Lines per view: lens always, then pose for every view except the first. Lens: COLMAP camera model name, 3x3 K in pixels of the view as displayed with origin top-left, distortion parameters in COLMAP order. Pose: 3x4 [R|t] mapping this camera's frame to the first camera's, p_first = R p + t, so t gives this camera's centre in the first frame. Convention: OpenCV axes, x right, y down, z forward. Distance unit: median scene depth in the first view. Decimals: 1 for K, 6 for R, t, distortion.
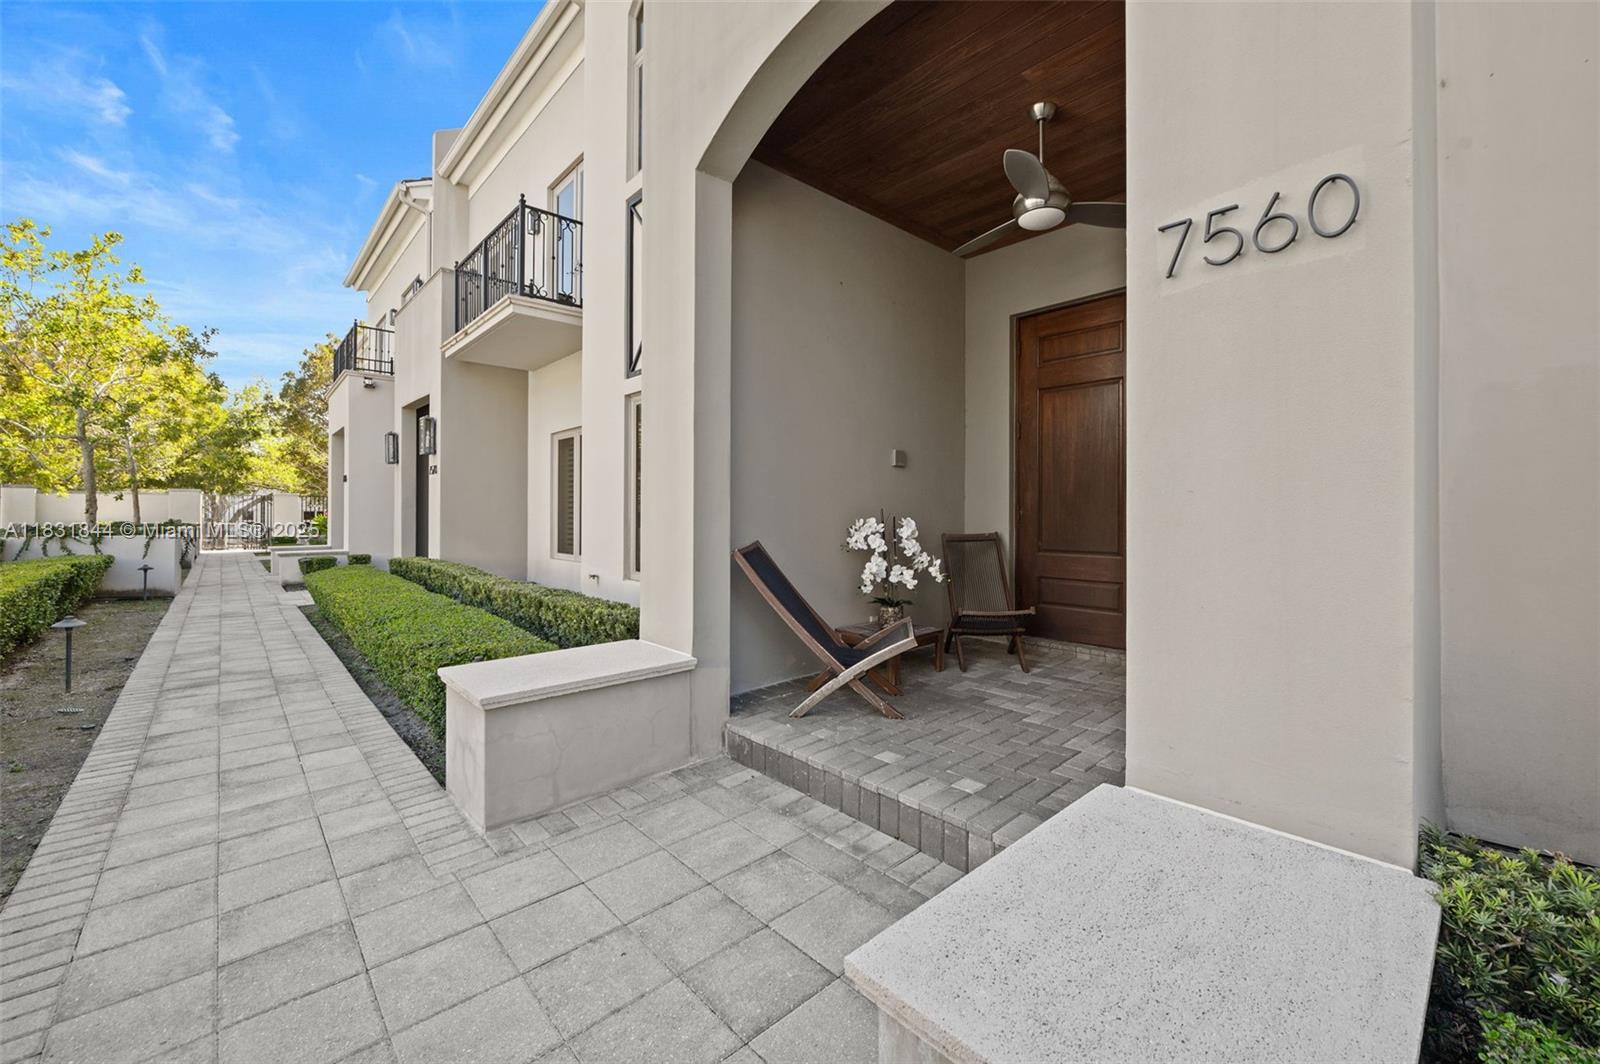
lens RADIAL K [[646.3, 0, 796.0], [0, 646.3, 517.2], [0, 0, 1]] dist [-0.003347, -0.000252]
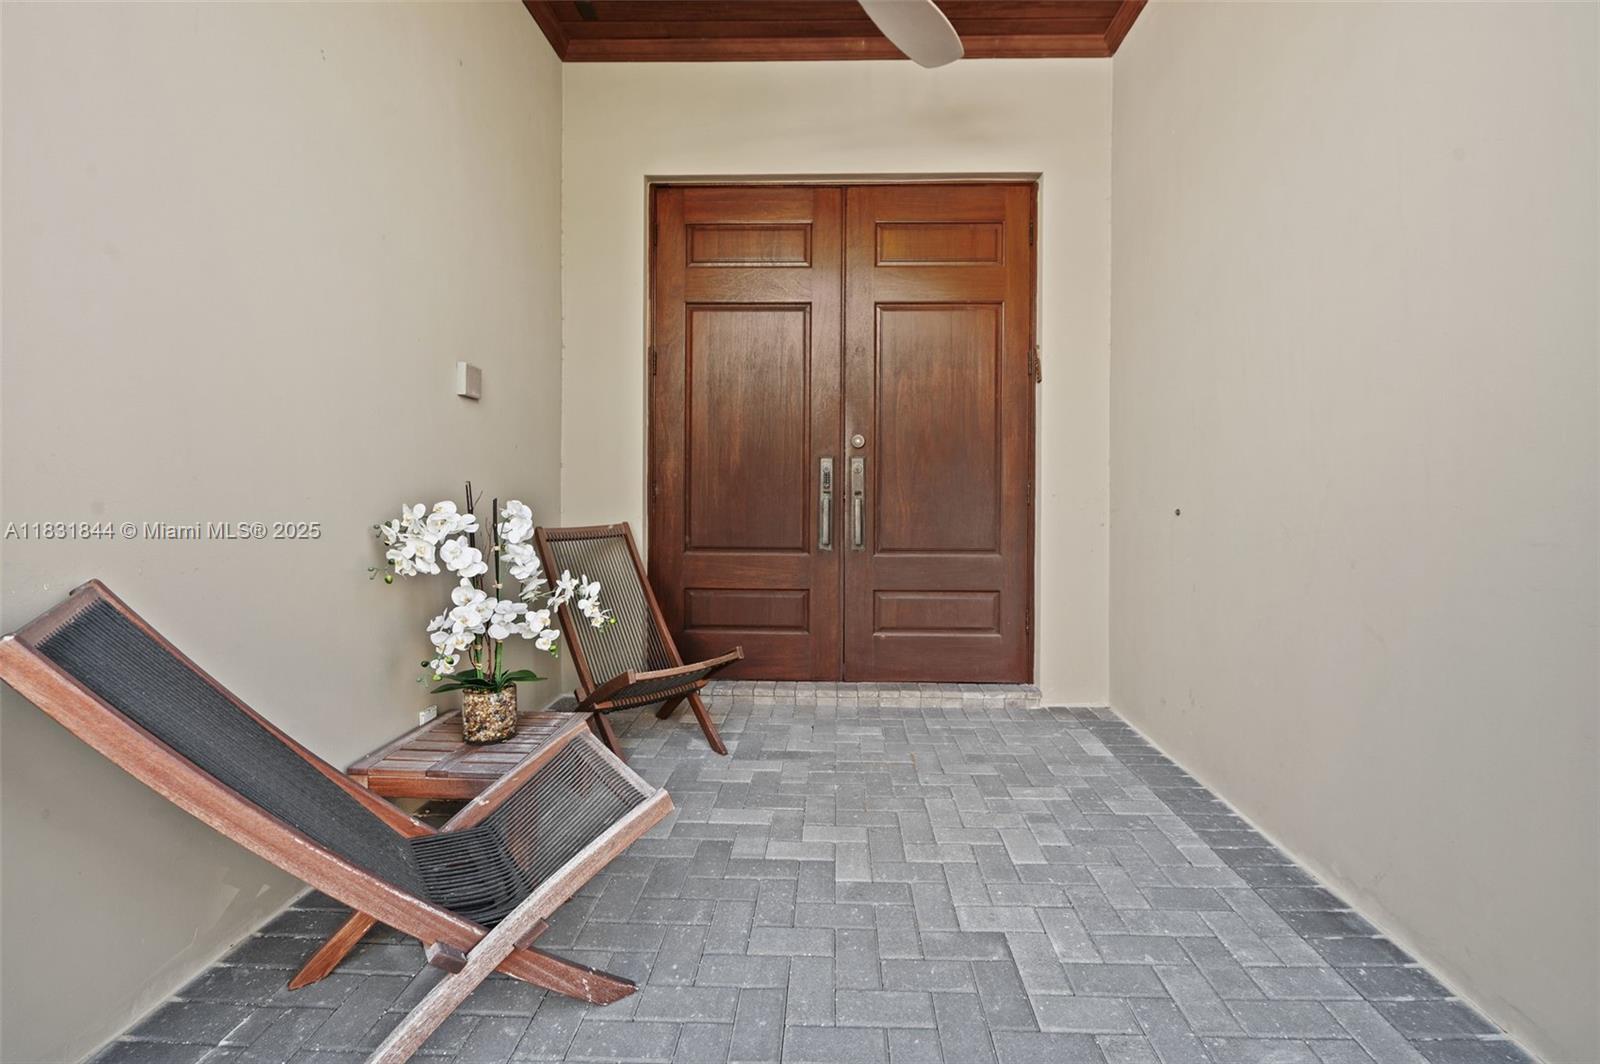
lens RADIAL K [[639.8, 0, 740.2], [0, 639.8, 505.4], [0, 0, 1]] dist [-0.001739, -0.000501]
pose [[0.681390, -0.012179, 0.731819, -0.068580], [-0.001292, 0.999840, 0.017843, -0.004772], [-0.731920, -0.013104, 0.681265, 0.552786]]
